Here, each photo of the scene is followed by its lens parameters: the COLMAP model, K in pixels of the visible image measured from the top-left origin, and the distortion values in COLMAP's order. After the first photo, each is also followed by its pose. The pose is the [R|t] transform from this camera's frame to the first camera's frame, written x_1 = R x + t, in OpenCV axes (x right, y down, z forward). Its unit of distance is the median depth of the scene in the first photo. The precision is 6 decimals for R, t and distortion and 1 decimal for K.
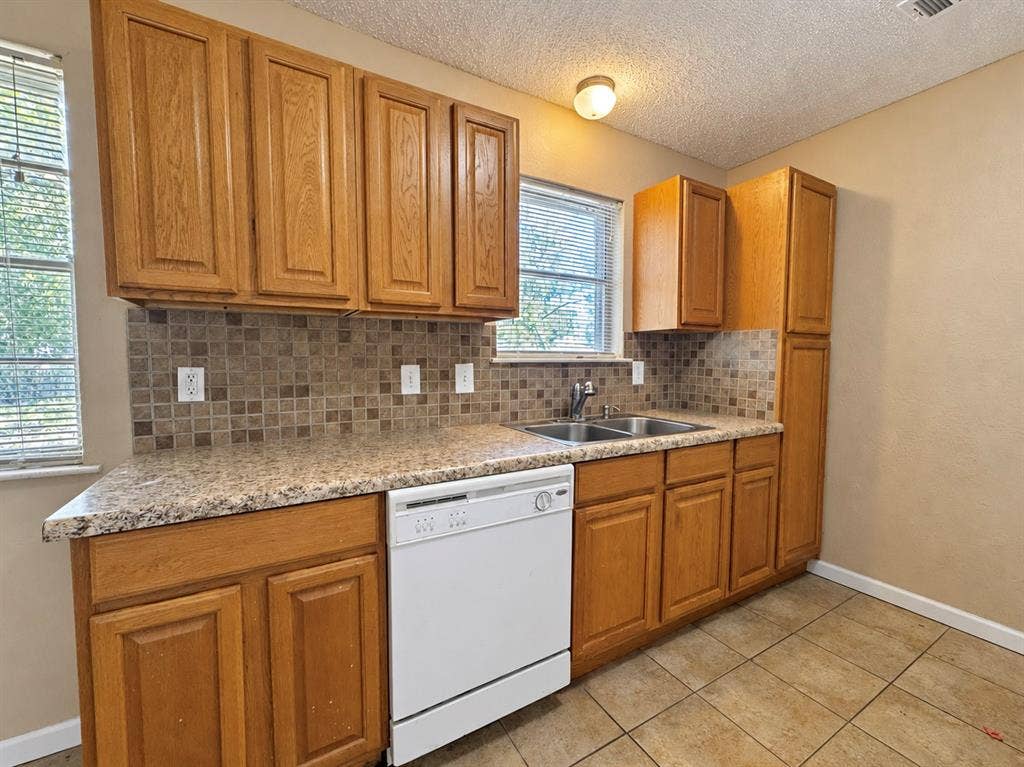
lens RADIAL K [[424.2, 0, 512.0], [0, 424.2, 383.5], [0, 0, 1]] dist [0.000840, 0.000057]
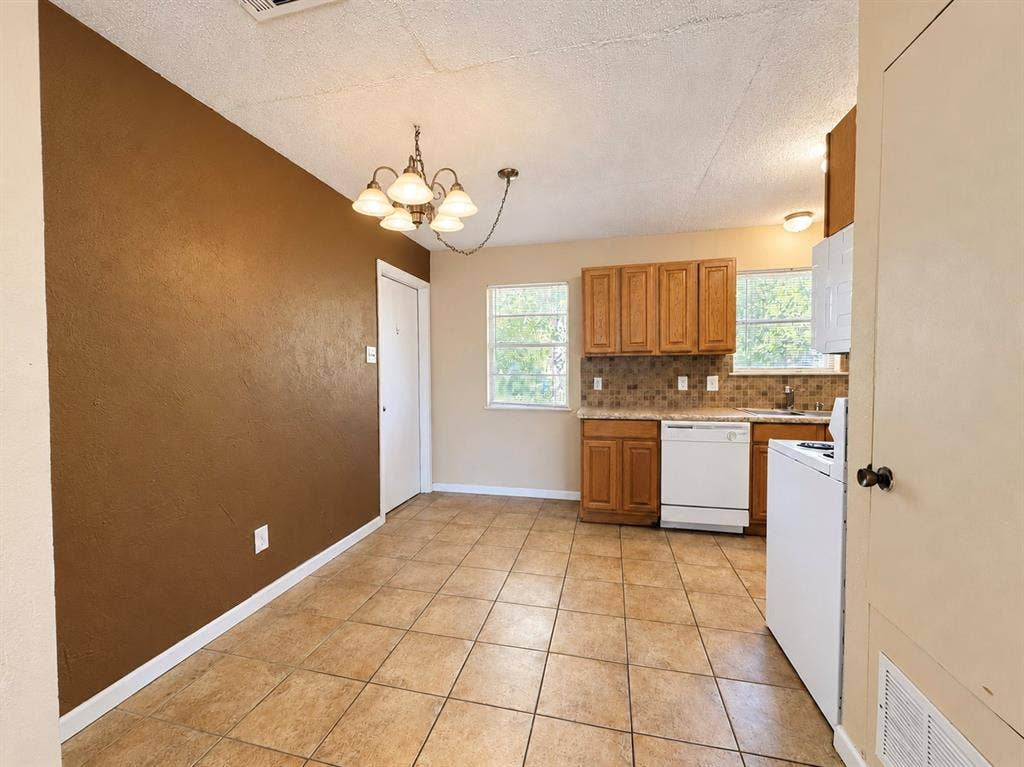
lens RADIAL K [[417.2, 0, 506.4], [0, 417.2, 380.2], [0, 0, 1]] dist [0.001510, 0.000105]
pose [[0.709692, 0.008750, -0.704458, 0.635002], [-0.032417, 0.999269, -0.020247, 0.048093], [0.703766, 0.037206, 0.709457, -1.166736]]
